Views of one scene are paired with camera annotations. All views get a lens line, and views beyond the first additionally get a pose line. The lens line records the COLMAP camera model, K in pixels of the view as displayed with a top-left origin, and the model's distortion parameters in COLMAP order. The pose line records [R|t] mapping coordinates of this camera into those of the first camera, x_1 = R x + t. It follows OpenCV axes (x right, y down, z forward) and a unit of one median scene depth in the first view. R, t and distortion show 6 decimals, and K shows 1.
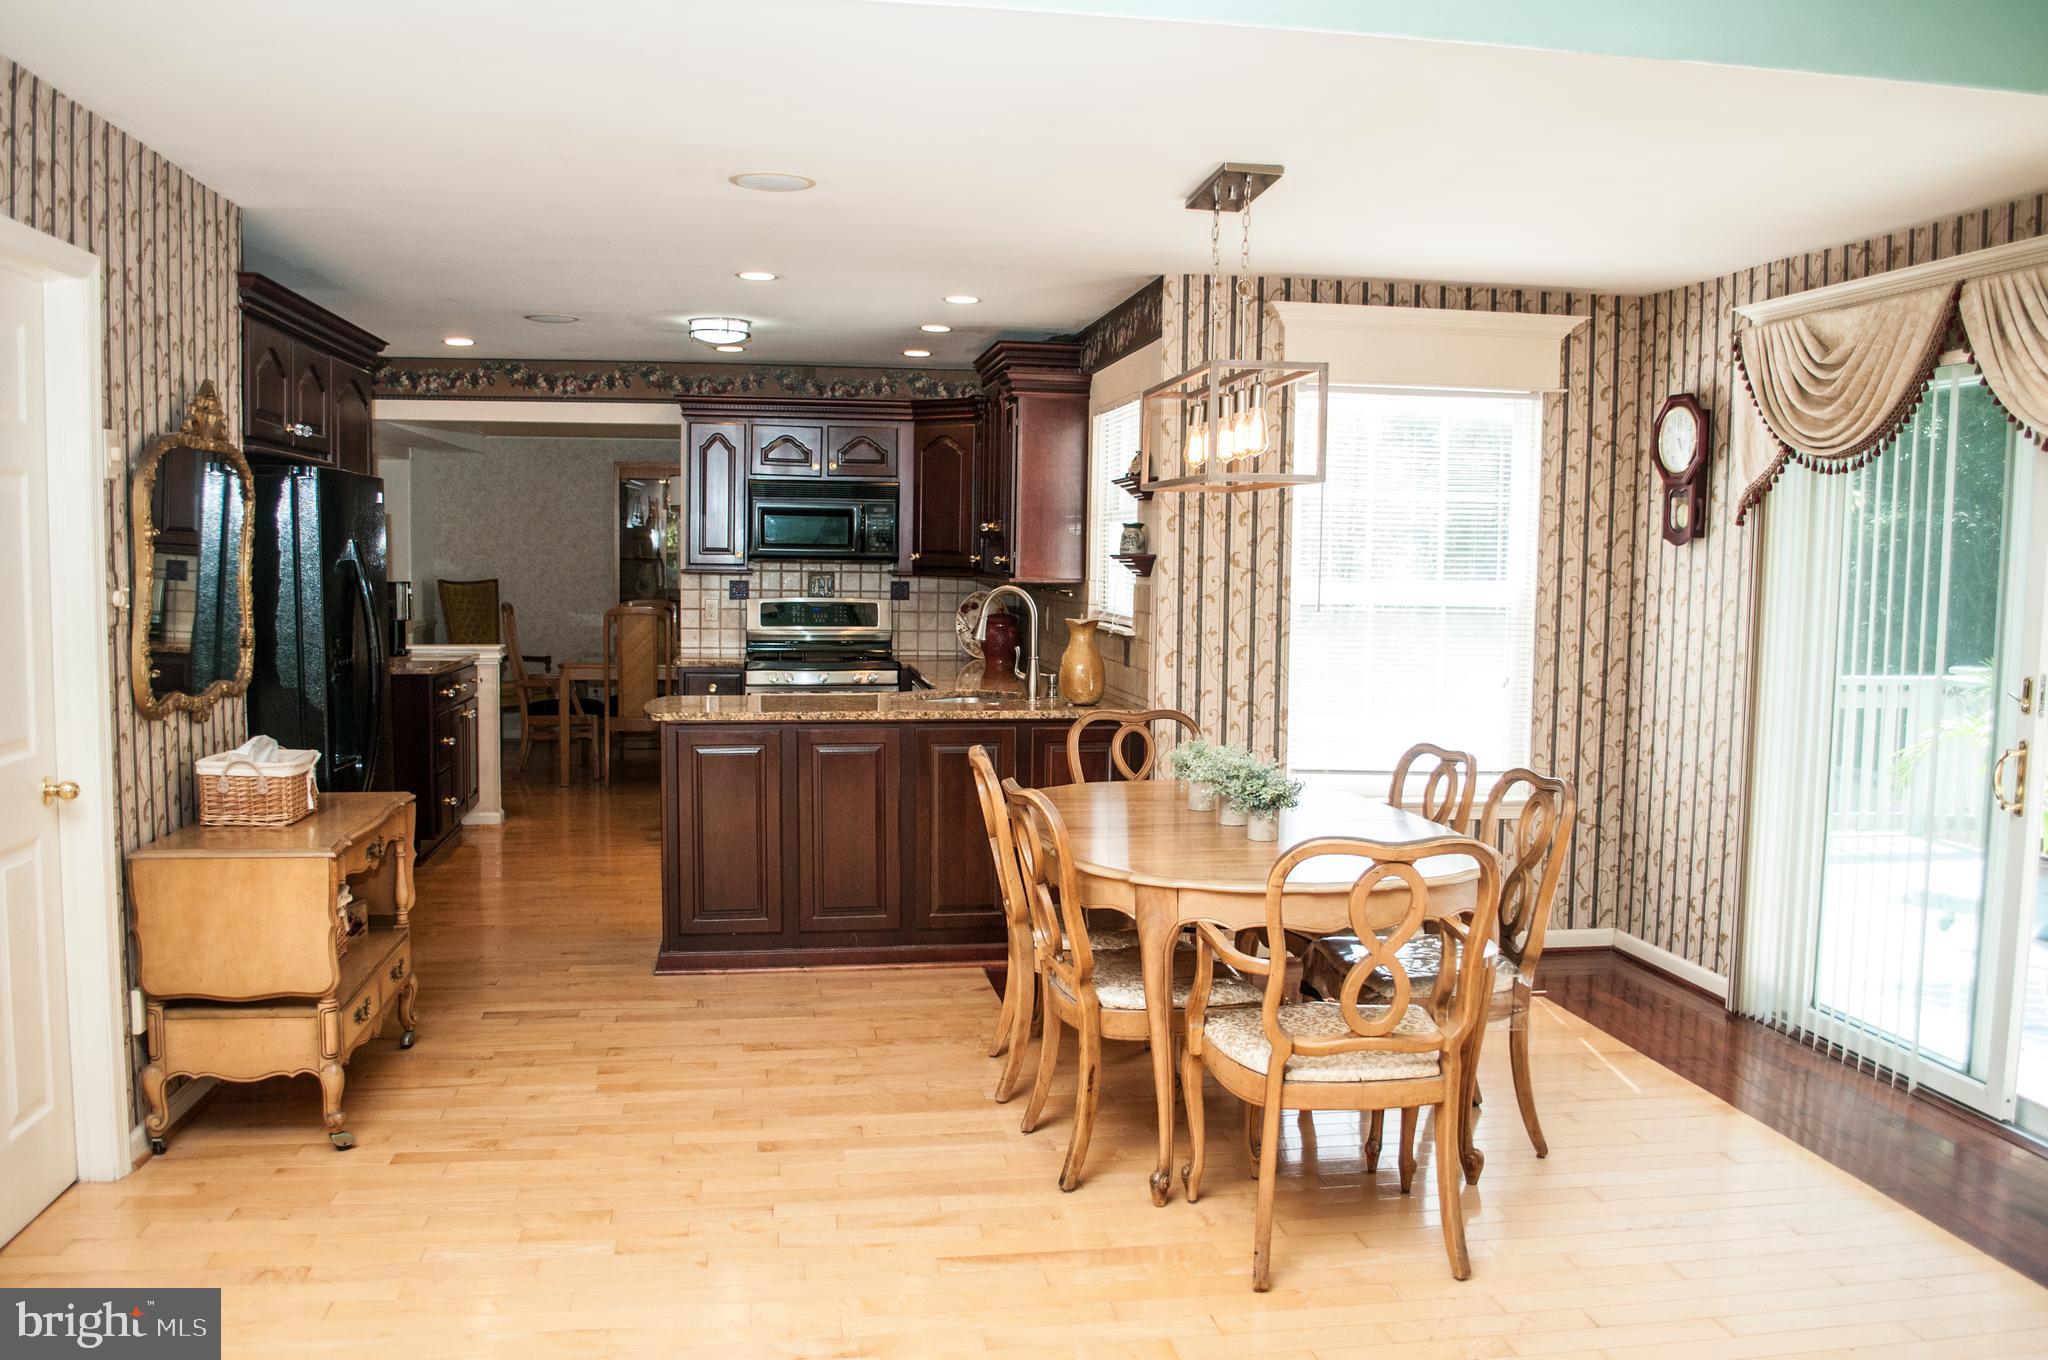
lens RADIAL K [[1619.4, 0, 1026.6], [0, 1619.4, 689.3], [0, 0, 1]] dist [-0.084407, 0.015146]
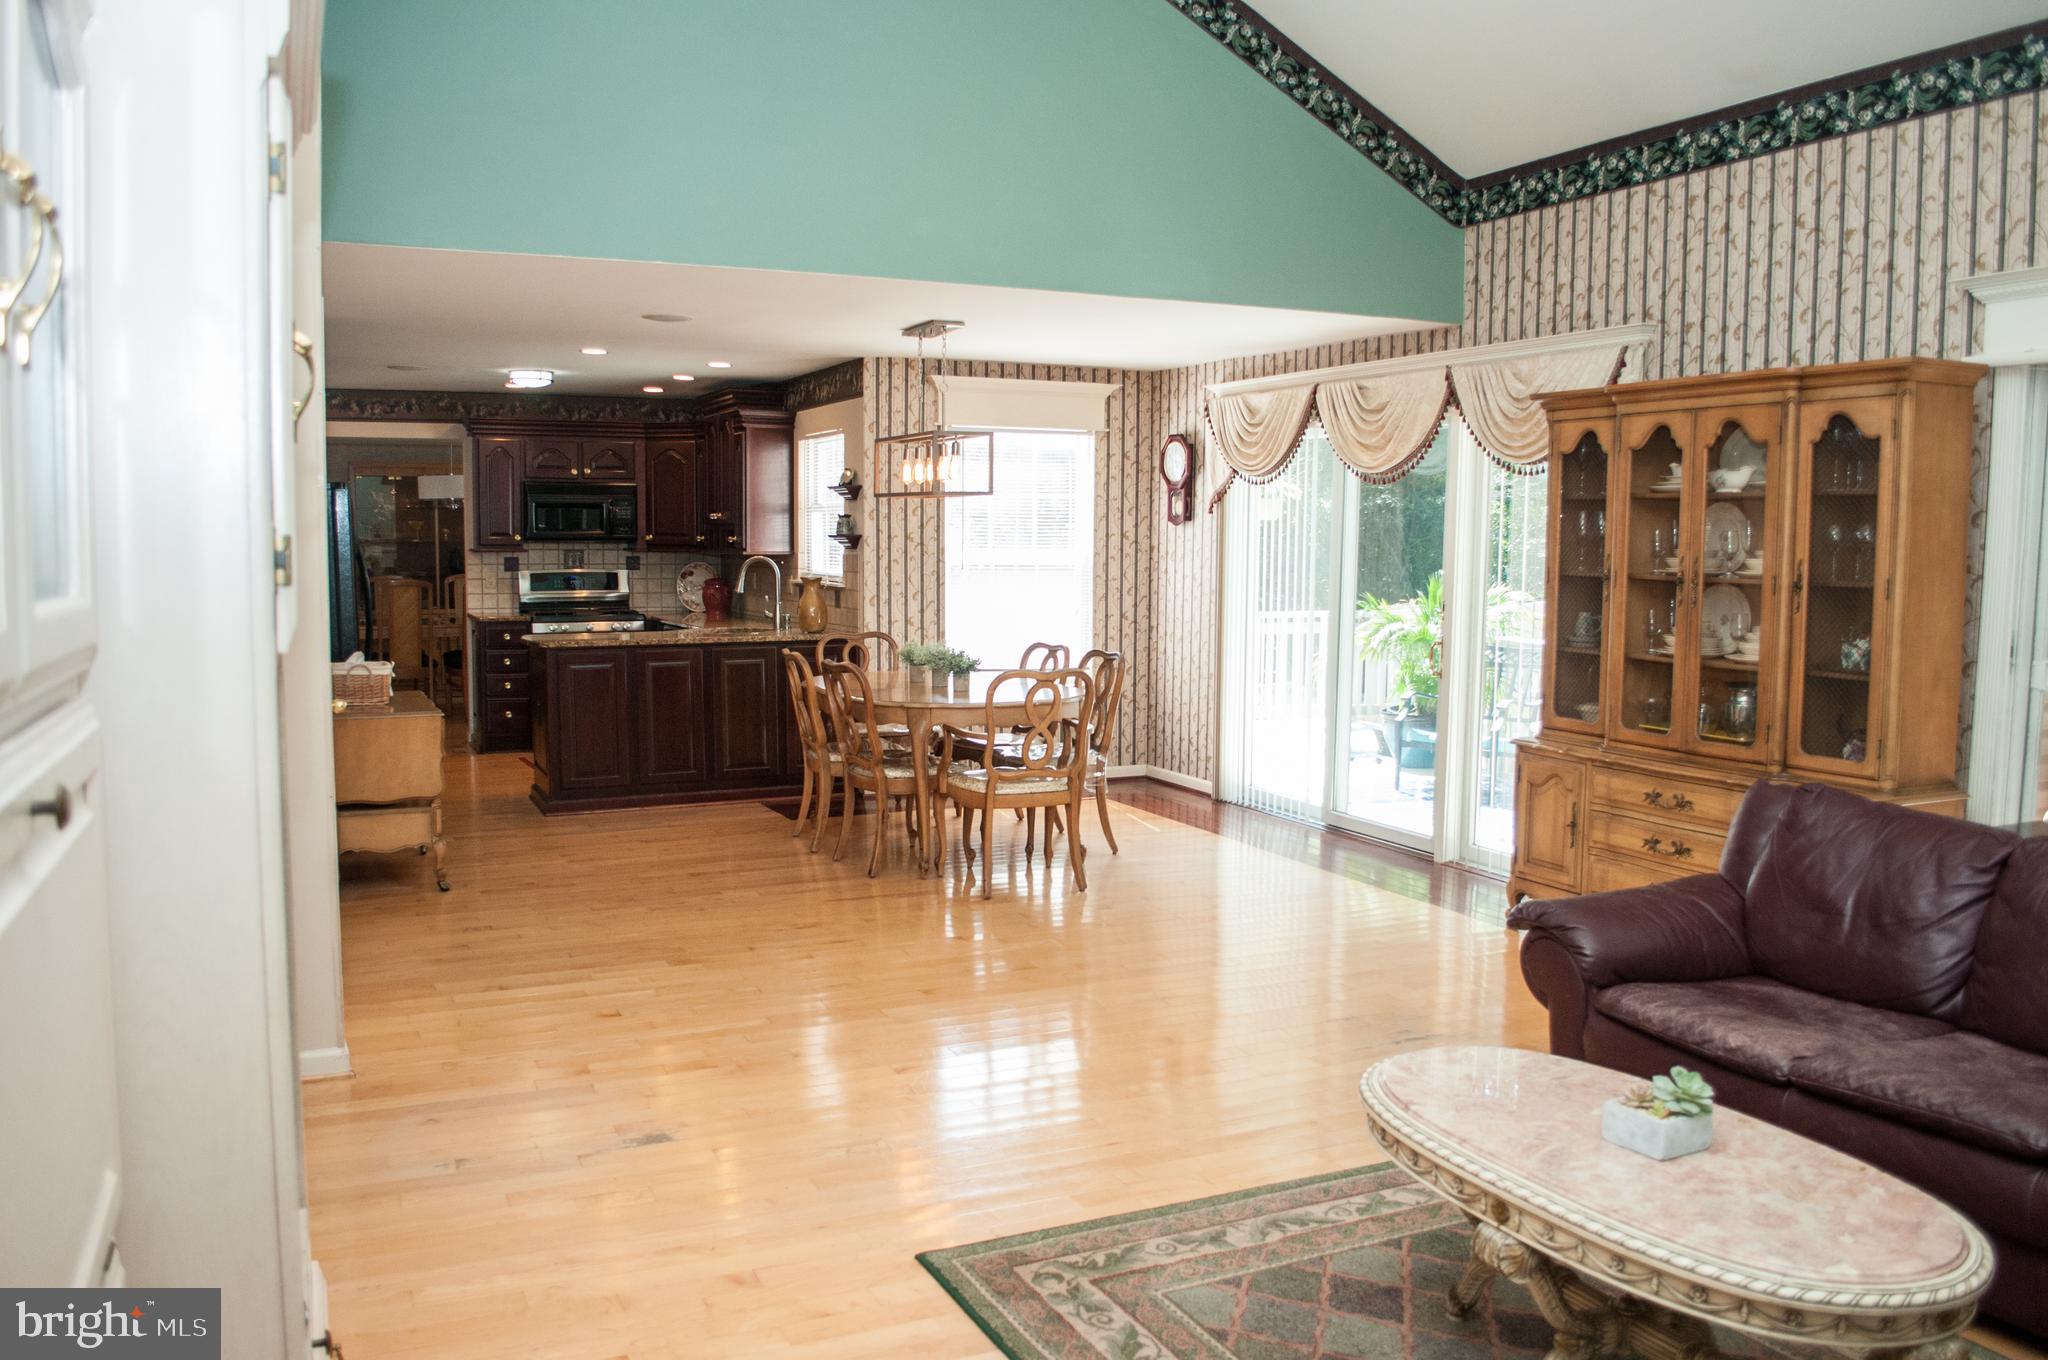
lens RADIAL K [[1619.4, 0, 971.7], [0, 1619.4, 679.9], [0, 0, 1]] dist [-0.084407, 0.015146]
pose [[0.968452, -0.030933, 0.247275, -0.208298], [0.028809, 0.999510, 0.012203, 0.041601], [-0.247531, -0.004694, 0.968869, -0.548668]]
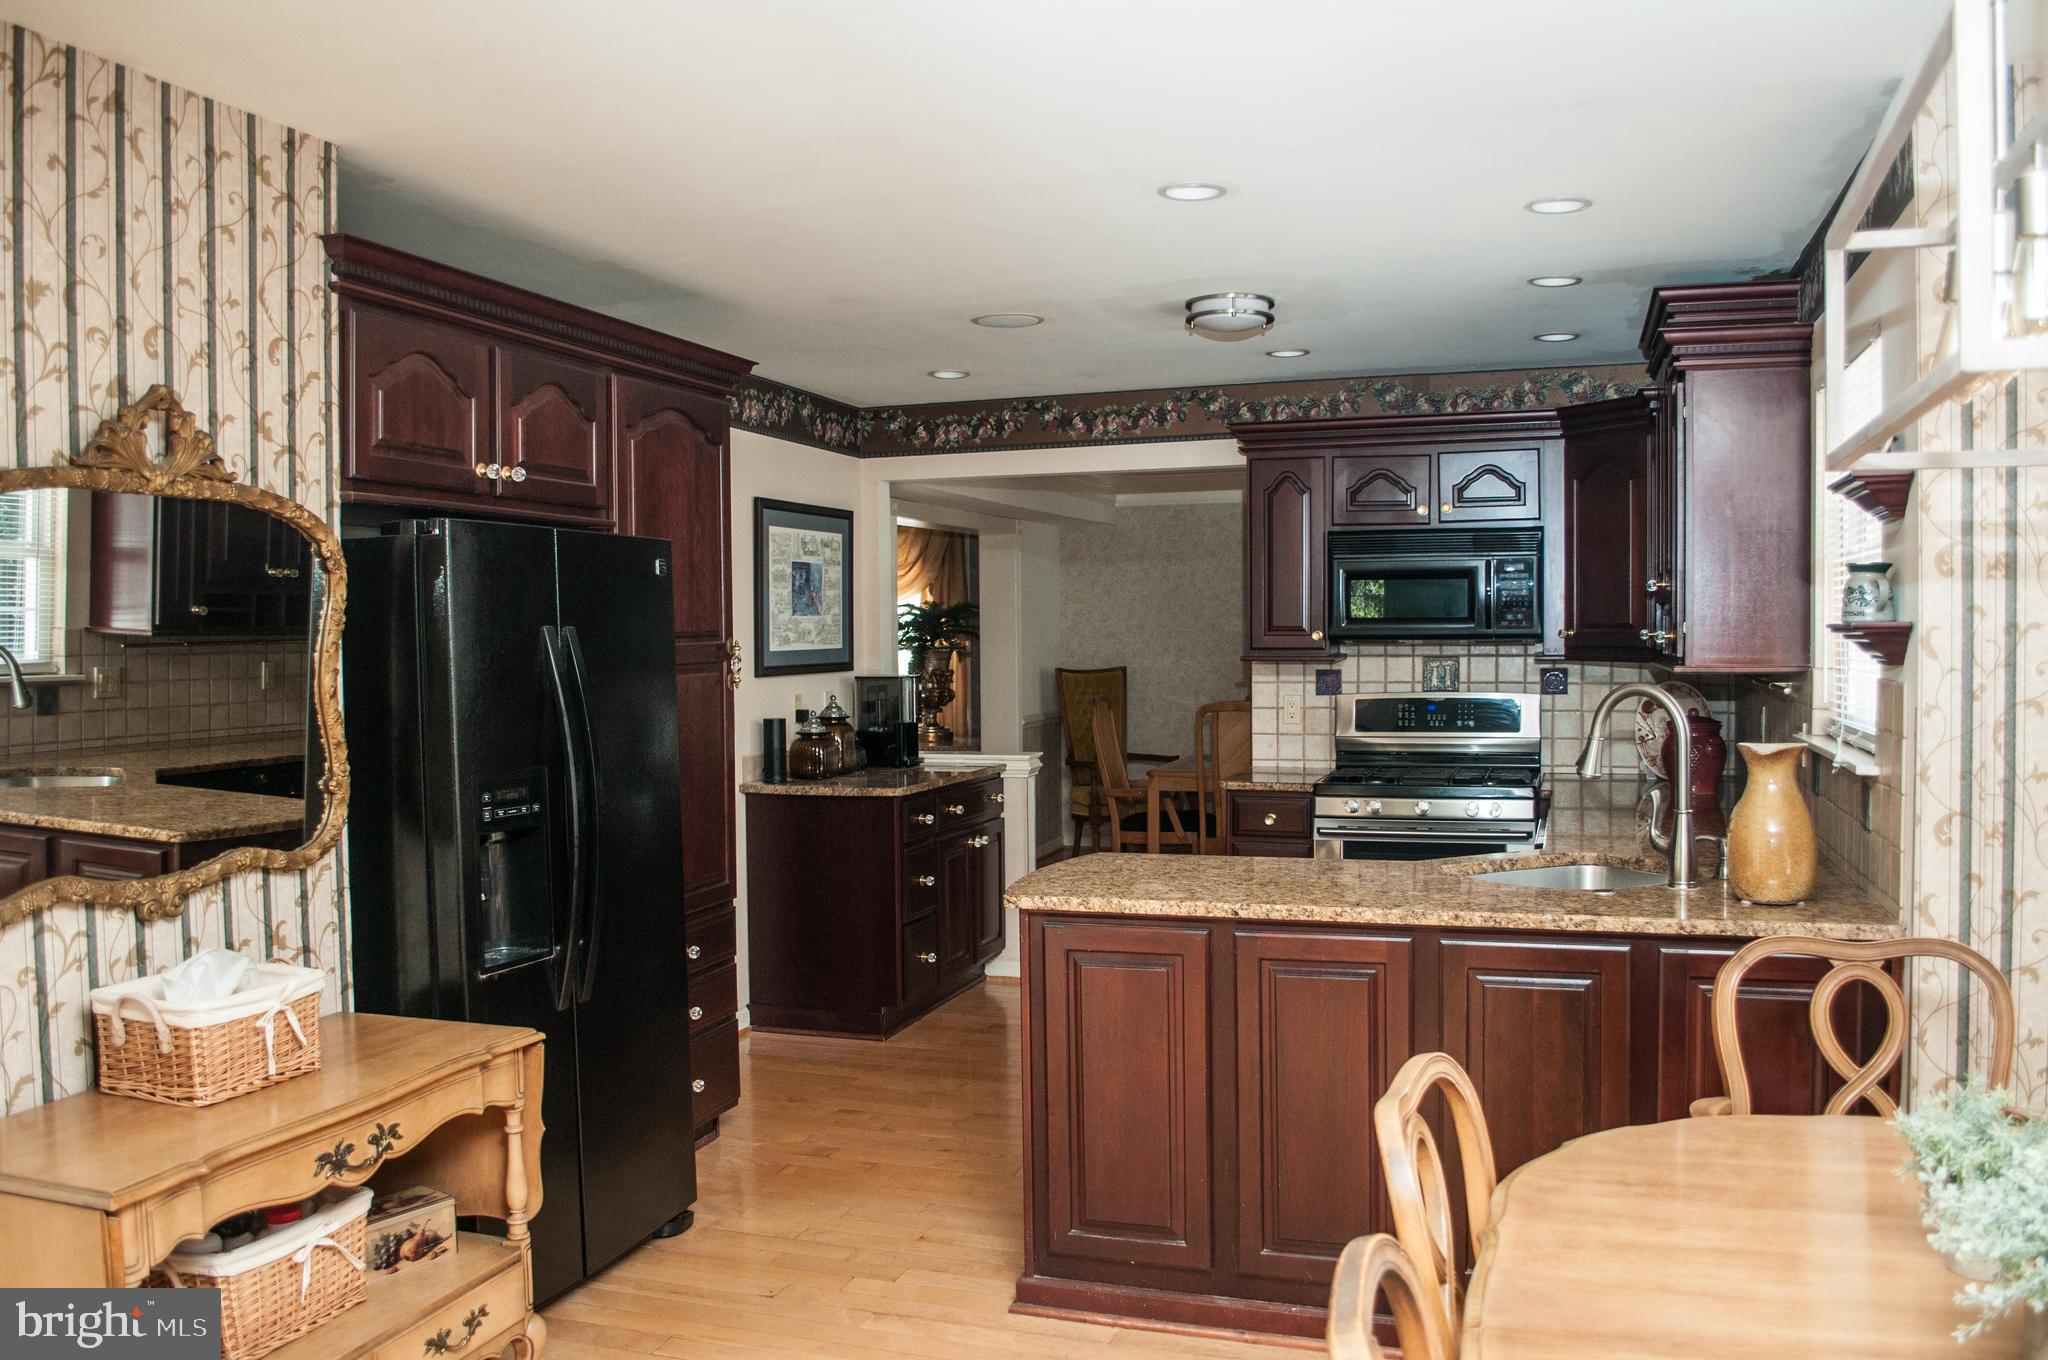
lens RADIAL K [[1619.4, 0, 1015.2], [0, 1619.4, 683.6], [0, 0, 1]] dist [-0.084407, 0.015146]
pose [[0.885237, -0.008011, -0.465071, 0.057873], [-0.015987, 0.998737, -0.047634, -0.034319], [0.464865, 0.049602, 0.883991, 0.409619]]
